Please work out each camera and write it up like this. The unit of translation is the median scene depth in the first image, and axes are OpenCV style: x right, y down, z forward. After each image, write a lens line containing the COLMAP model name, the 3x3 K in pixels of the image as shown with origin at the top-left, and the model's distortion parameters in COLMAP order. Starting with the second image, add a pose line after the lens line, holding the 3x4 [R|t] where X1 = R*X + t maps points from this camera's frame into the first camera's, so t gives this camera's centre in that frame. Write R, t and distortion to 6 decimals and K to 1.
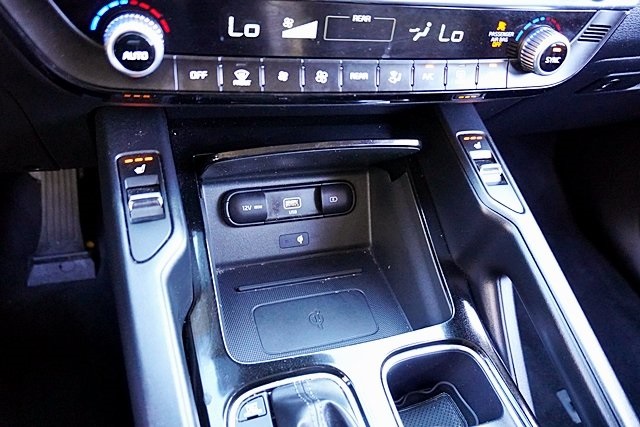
lens RADIAL K [[528.8, 0, 320.0], [0, 528.8, 213.5], [0, 0, 1]] dist [-0.002259, 0.004333]
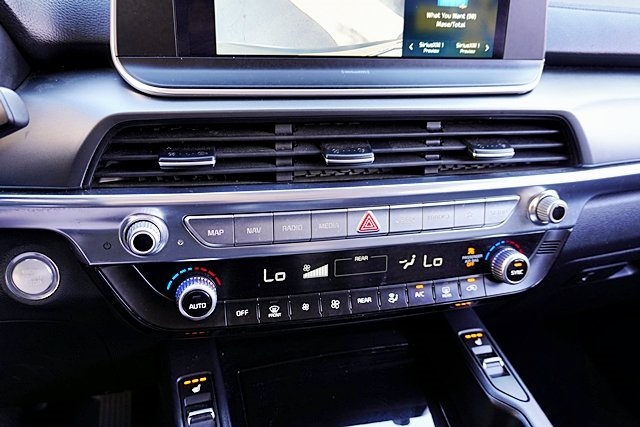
lens RADIAL K [[528.8, 0, 320.0], [0, 528.8, 213.5], [0, 0, 1]] dist [-0.002259, 0.004333]
pose [[0.993750, -0.097981, -0.053483, 0.052695], [0.072939, 0.932644, -0.353348, -0.008786], [0.084502, 0.347238, 0.933962, -0.273143]]
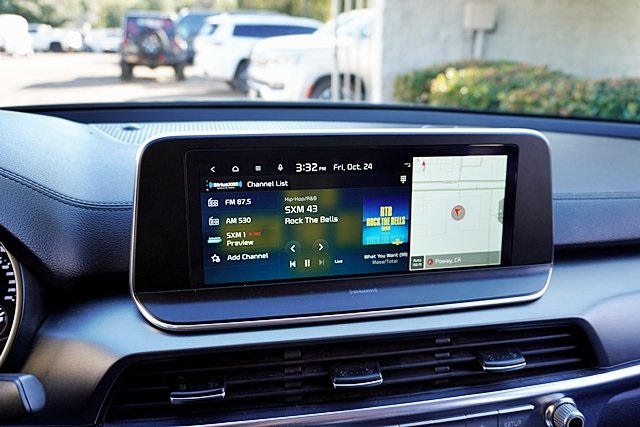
lens RADIAL K [[528.8, 0, 320.0], [0, 528.8, 213.5], [0, 0, 1]] dist [-0.002259, 0.004333]
pose [[0.989073, -0.110910, -0.097124, 0.135203], [0.052415, 0.880309, -0.471496, -0.291753], [0.137793, 0.461253, 0.876504, -0.428243]]
